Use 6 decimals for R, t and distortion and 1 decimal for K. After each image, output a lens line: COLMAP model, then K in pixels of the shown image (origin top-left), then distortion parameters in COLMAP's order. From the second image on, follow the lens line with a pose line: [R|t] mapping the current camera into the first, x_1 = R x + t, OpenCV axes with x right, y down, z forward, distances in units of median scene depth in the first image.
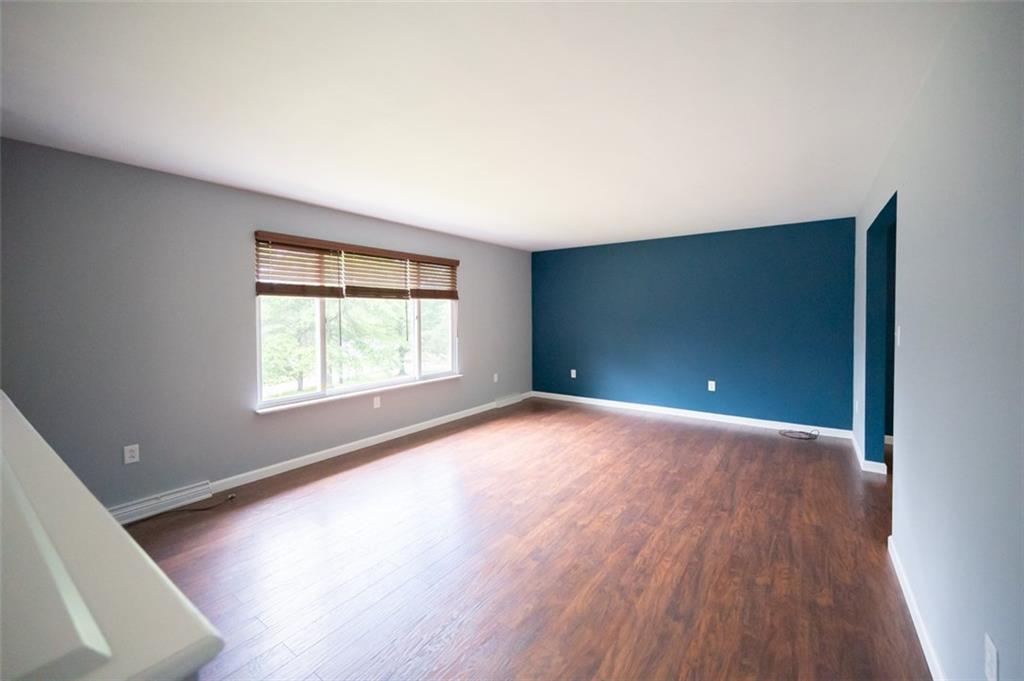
lens RADIAL K [[412.4, 0, 509.2], [0, 412.4, 320.0], [0, 0, 1]] dist [-0.001002, -0.000009]
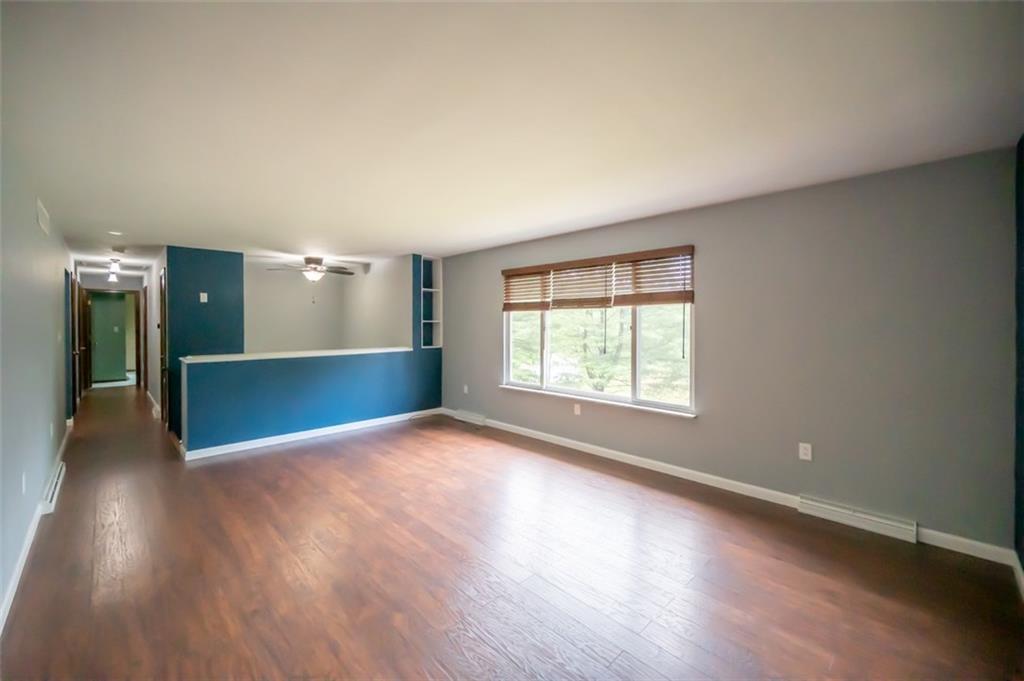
lens RADIAL K [[412.4, 0, 496.4], [0, 412.4, 323.9], [0, 0, 1]] dist [-0.001002, -0.000009]
pose [[-0.185422, 0.005941, -0.982641, 0.817544], [-0.012048, 0.999893, 0.008319, -0.022834], [0.982585, 0.013381, -0.185330, 1.108630]]
